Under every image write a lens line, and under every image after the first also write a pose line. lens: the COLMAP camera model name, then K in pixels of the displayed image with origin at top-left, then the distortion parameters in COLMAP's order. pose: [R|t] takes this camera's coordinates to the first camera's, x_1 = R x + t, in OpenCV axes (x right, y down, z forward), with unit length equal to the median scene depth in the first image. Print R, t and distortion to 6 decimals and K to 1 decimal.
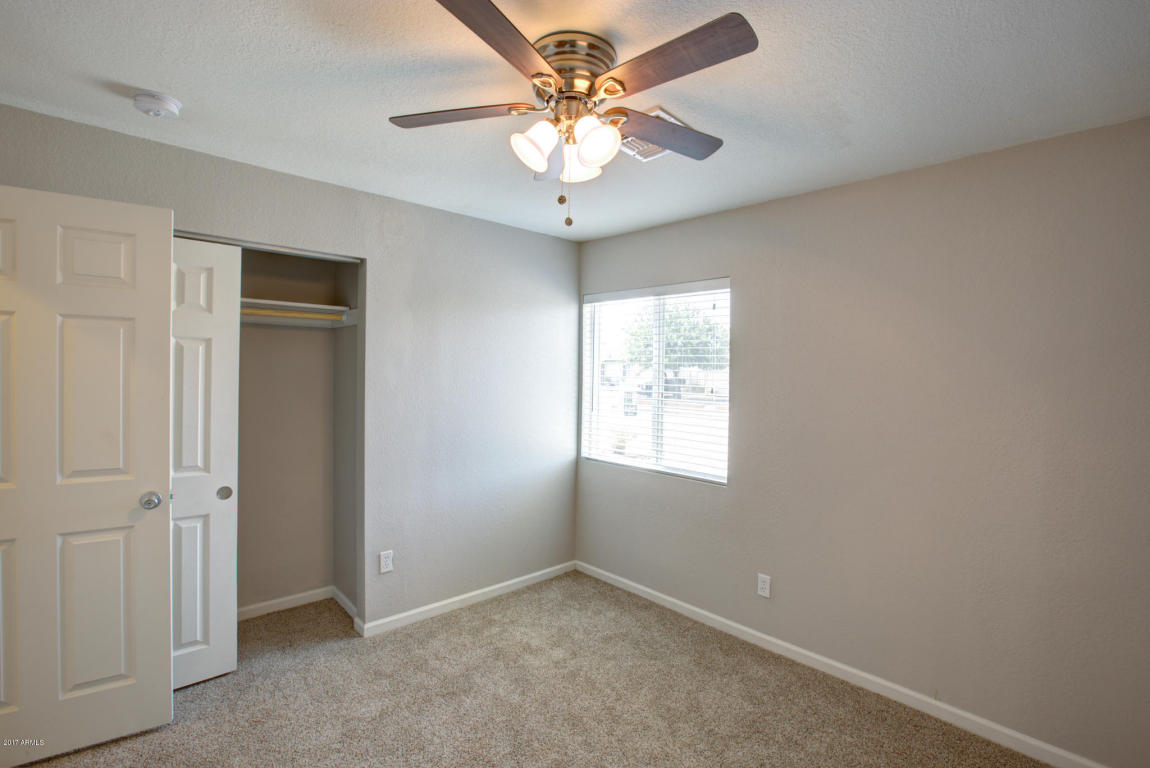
lens RADIAL K [[527.5, 0, 568.7], [0, 527.5, 379.1], [0, 0, 1]] dist [-0.032794, 0.006461]
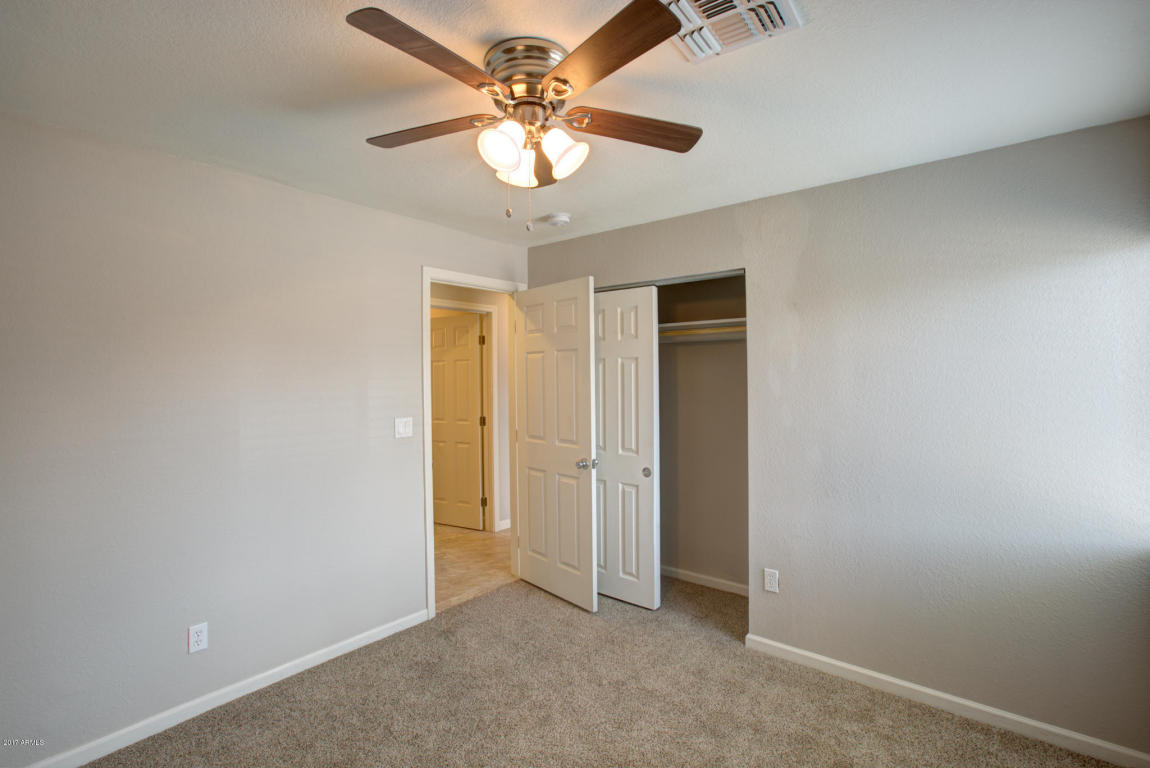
lens RADIAL K [[527.5, 0, 575.3], [0, 527.5, 384.1], [0, 0, 1]] dist [-0.032794, 0.006461]
pose [[0.142263, -0.003034, -0.989824, 0.602459], [-0.007705, 0.999962, -0.004173, -0.000291], [0.989799, 0.008220, 0.142235, 0.574210]]
